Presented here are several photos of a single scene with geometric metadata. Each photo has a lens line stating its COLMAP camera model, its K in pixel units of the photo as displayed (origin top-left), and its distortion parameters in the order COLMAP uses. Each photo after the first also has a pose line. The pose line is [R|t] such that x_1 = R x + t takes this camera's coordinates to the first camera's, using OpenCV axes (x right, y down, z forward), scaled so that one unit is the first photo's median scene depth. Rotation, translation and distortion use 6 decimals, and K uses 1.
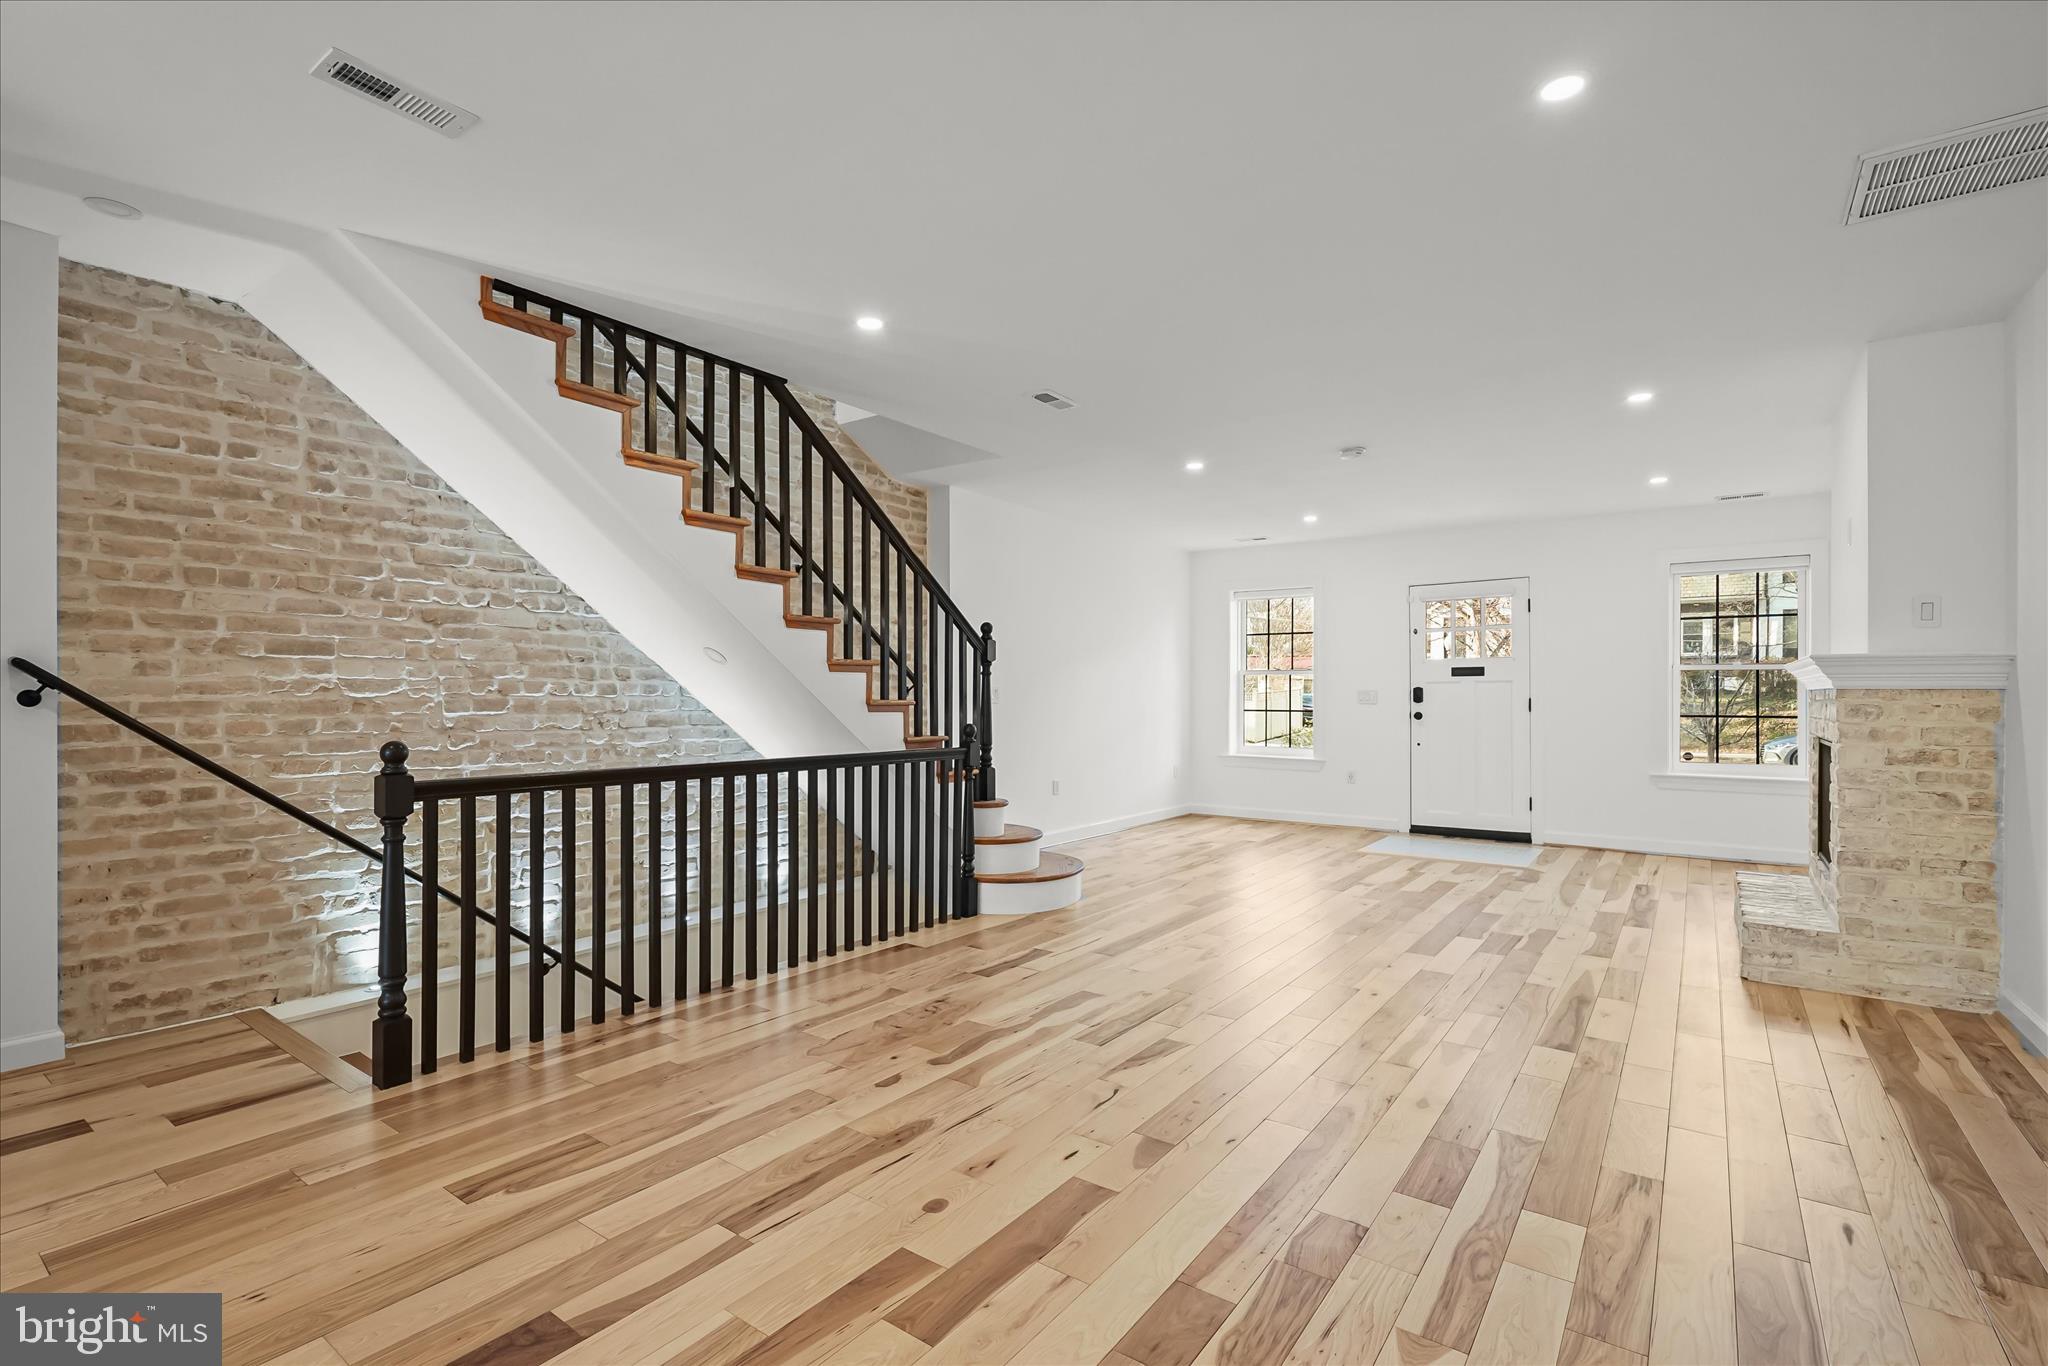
lens RADIAL K [[940.6, 0, 1022.6], [0, 940.6, 689.0], [0, 0, 1]] dist [-0.004427, 0.000364]
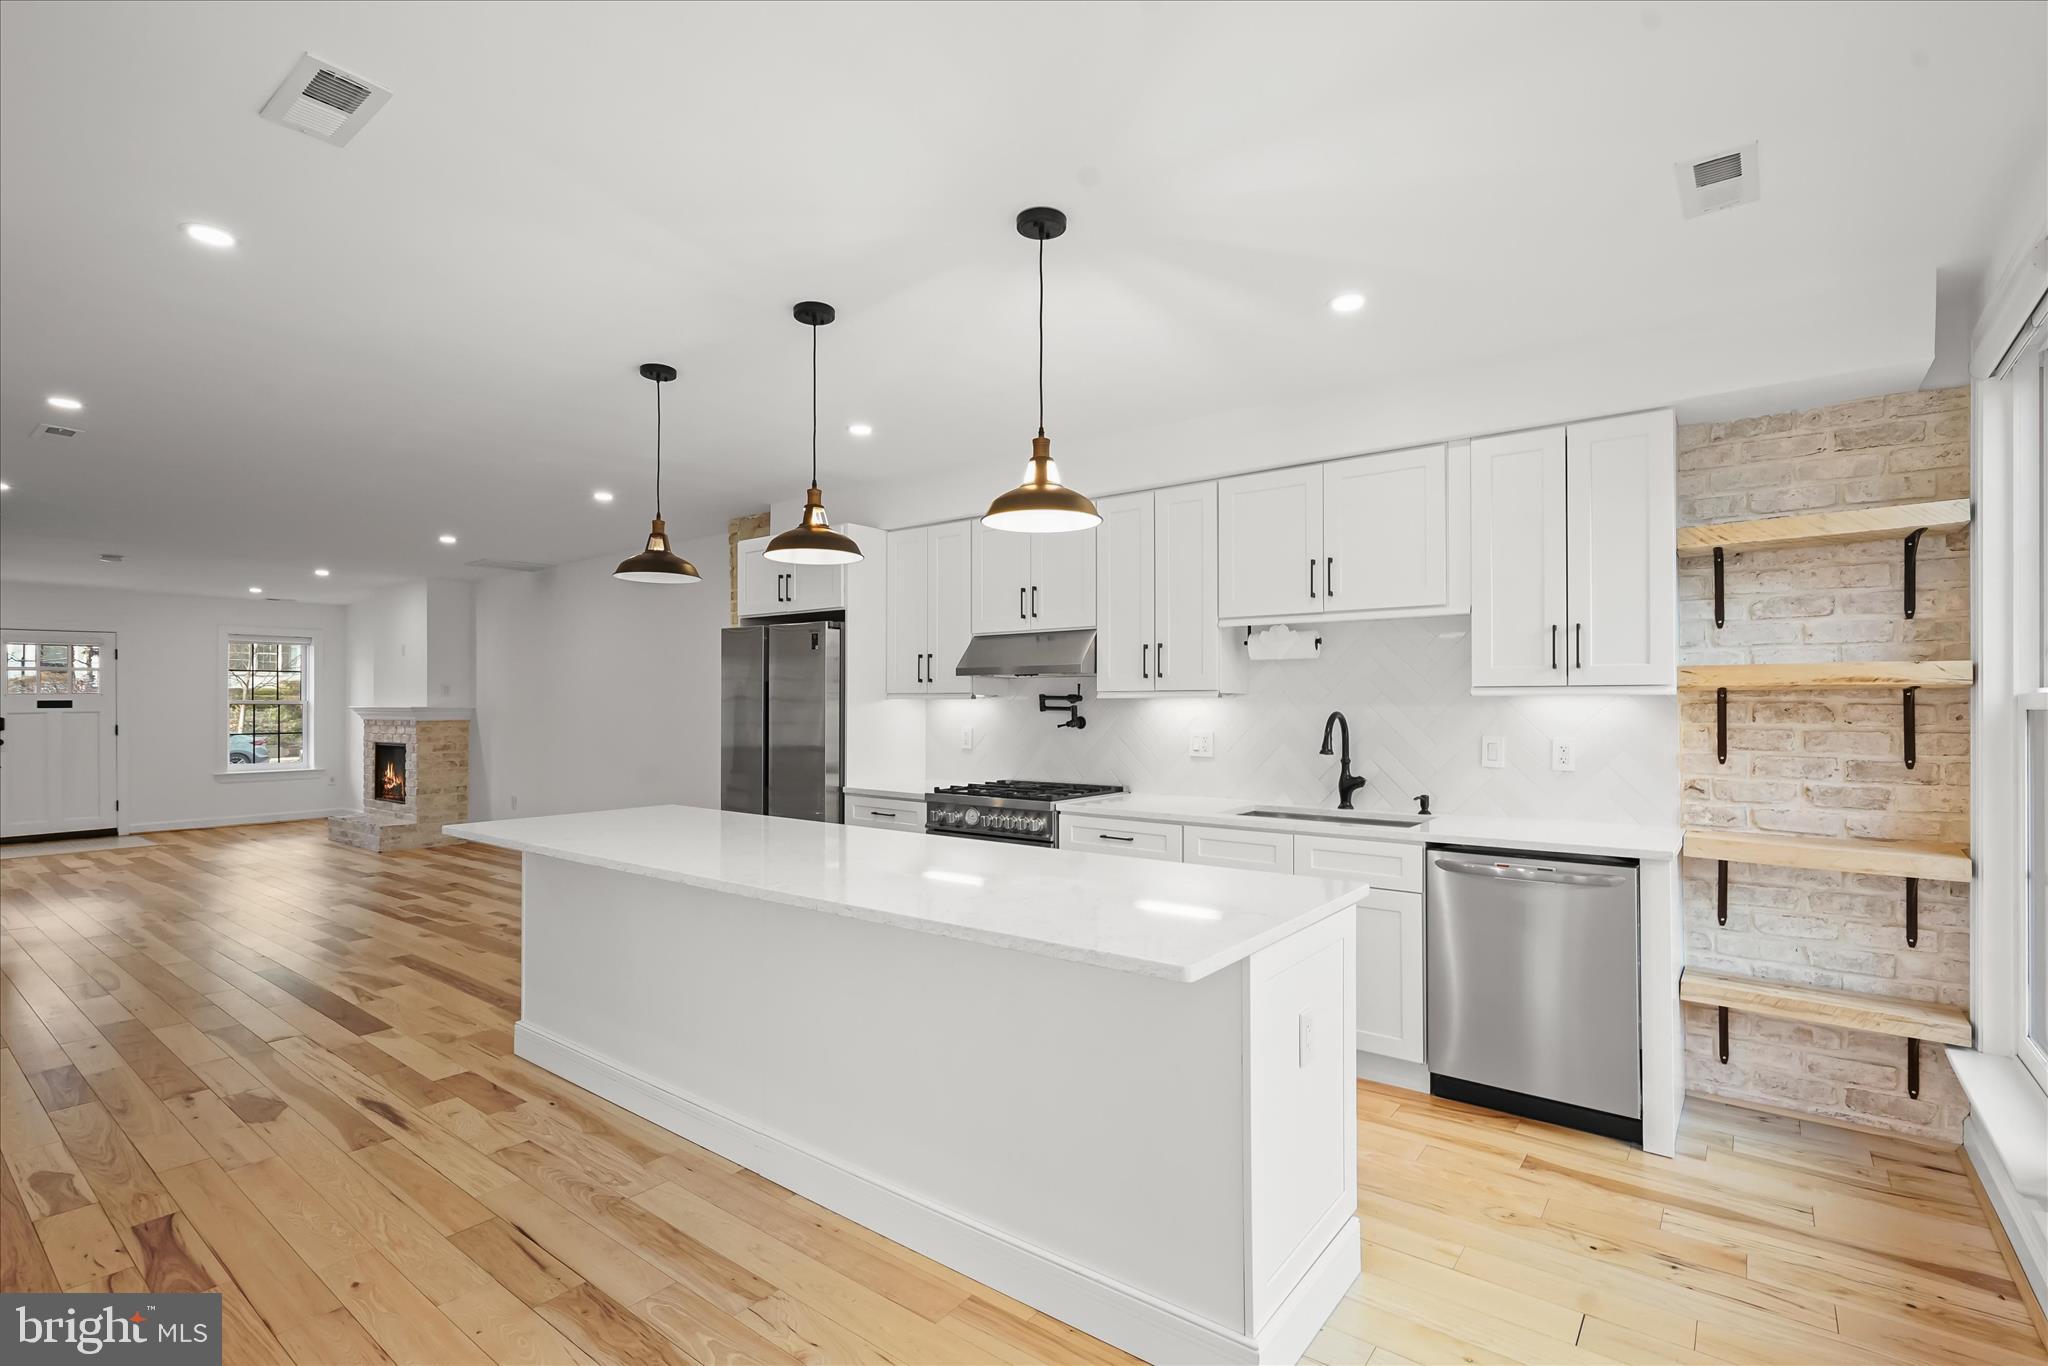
lens RADIAL K [[940.6, 0, 1010.1], [0, 940.6, 688.6], [0, 0, 1]] dist [-0.004427, 0.000364]
pose [[0.032709, 0.011318, 0.999401, -0.697813], [-0.003384, 0.999931, -0.011213, -0.029444], [-0.999459, -0.003016, 0.032745, -0.277163]]
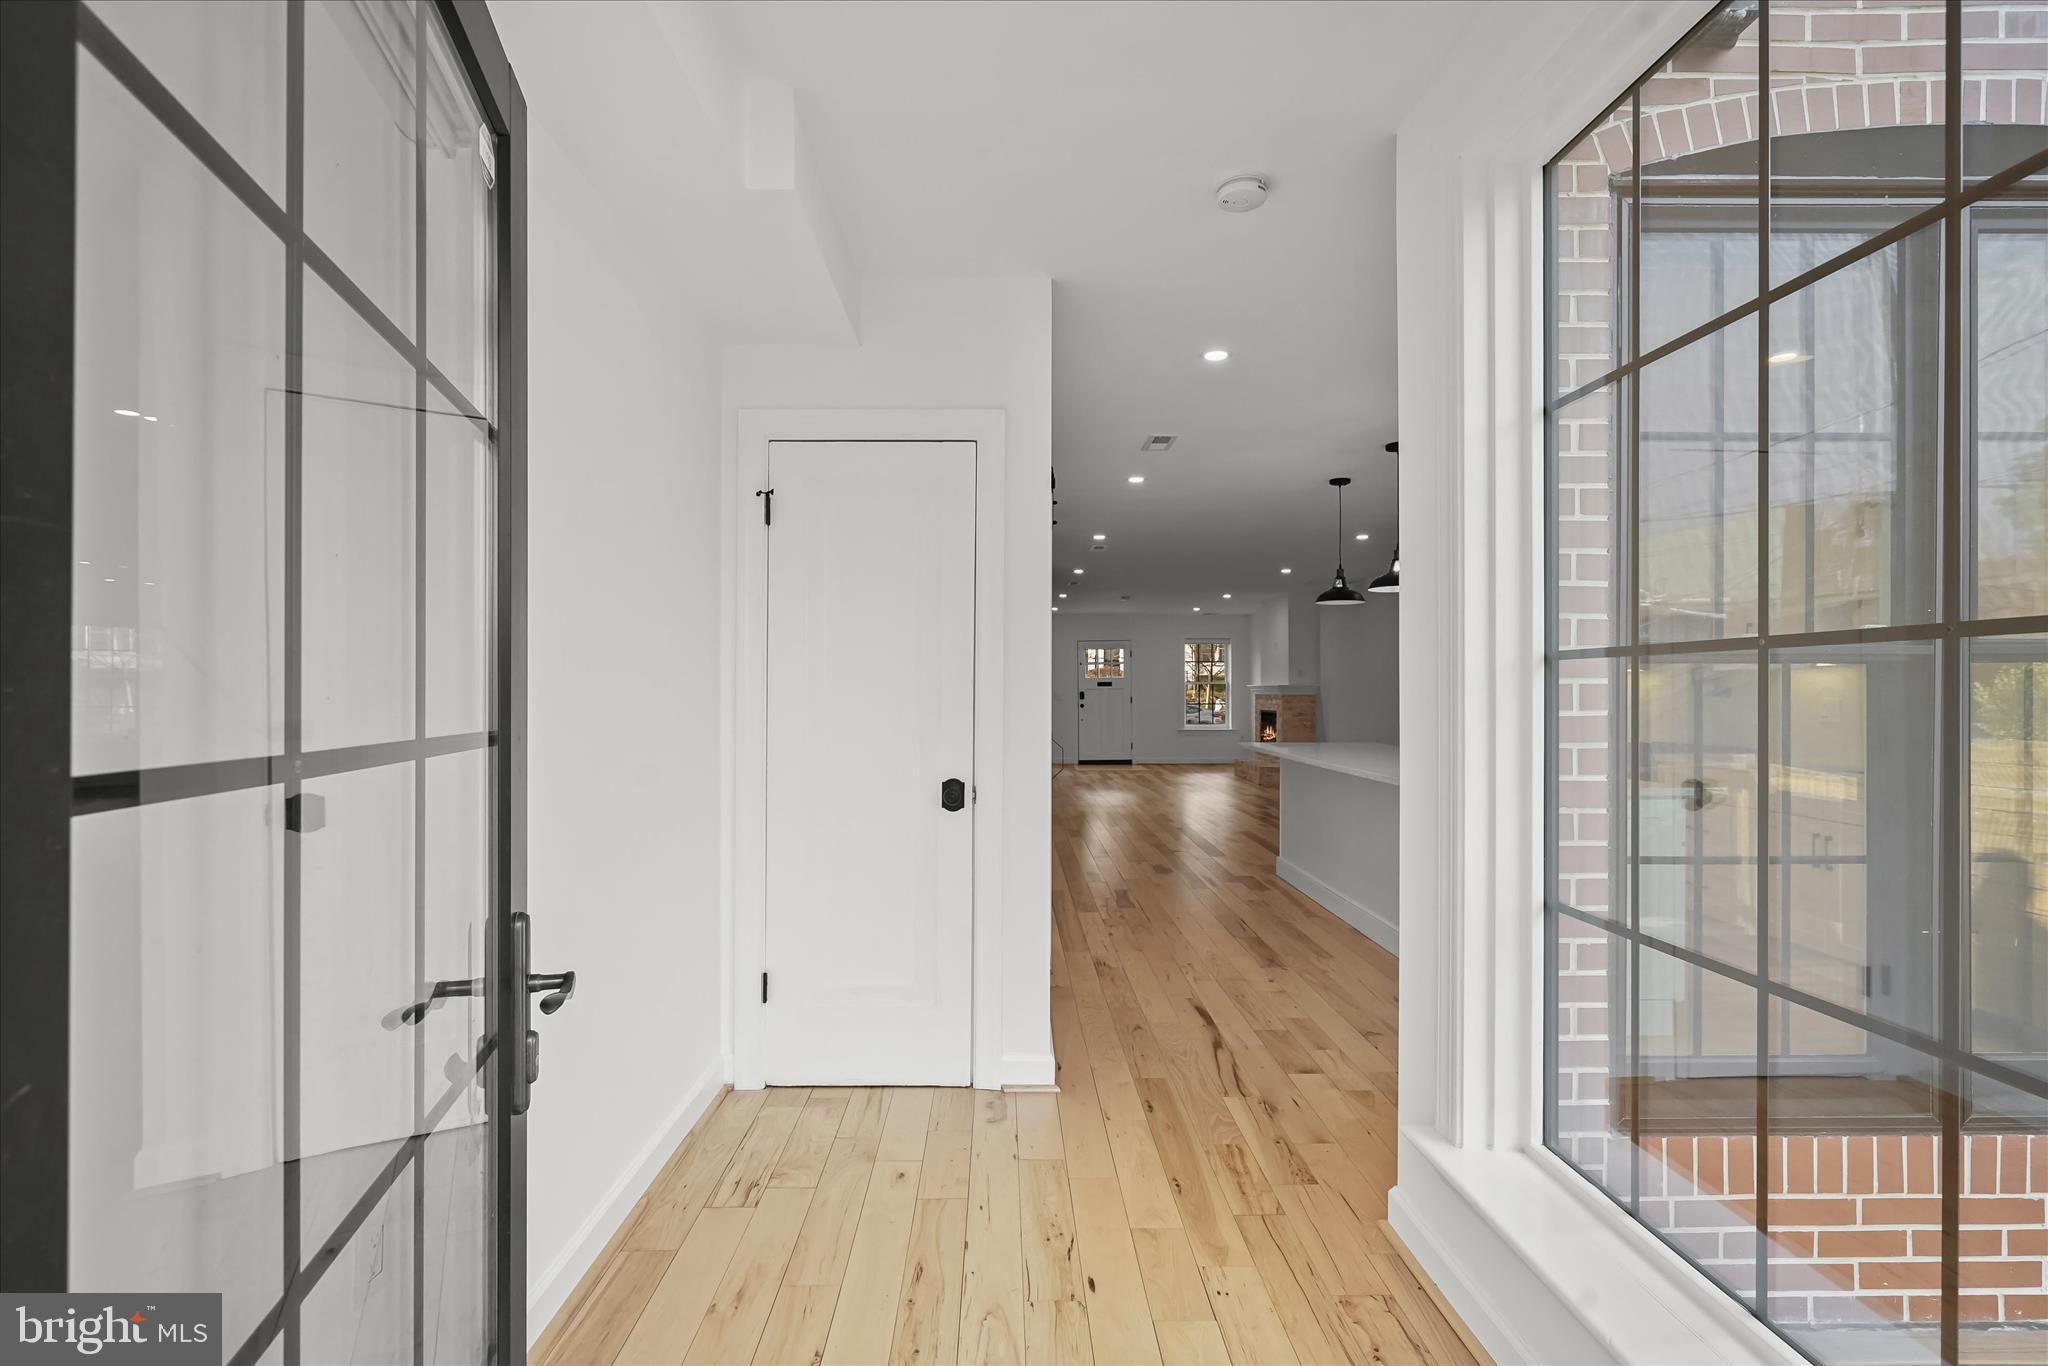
lens RADIAL K [[940.6, 0, 1029.3], [0, 940.6, 685.7], [0, 0, 1]] dist [-0.004427, 0.000364]
pose [[0.795127, 0.000407, 0.606443, -0.916485], [-0.002714, 0.999992, 0.002888, -0.020757], [-0.606437, -0.003942, 0.795122, -0.549002]]
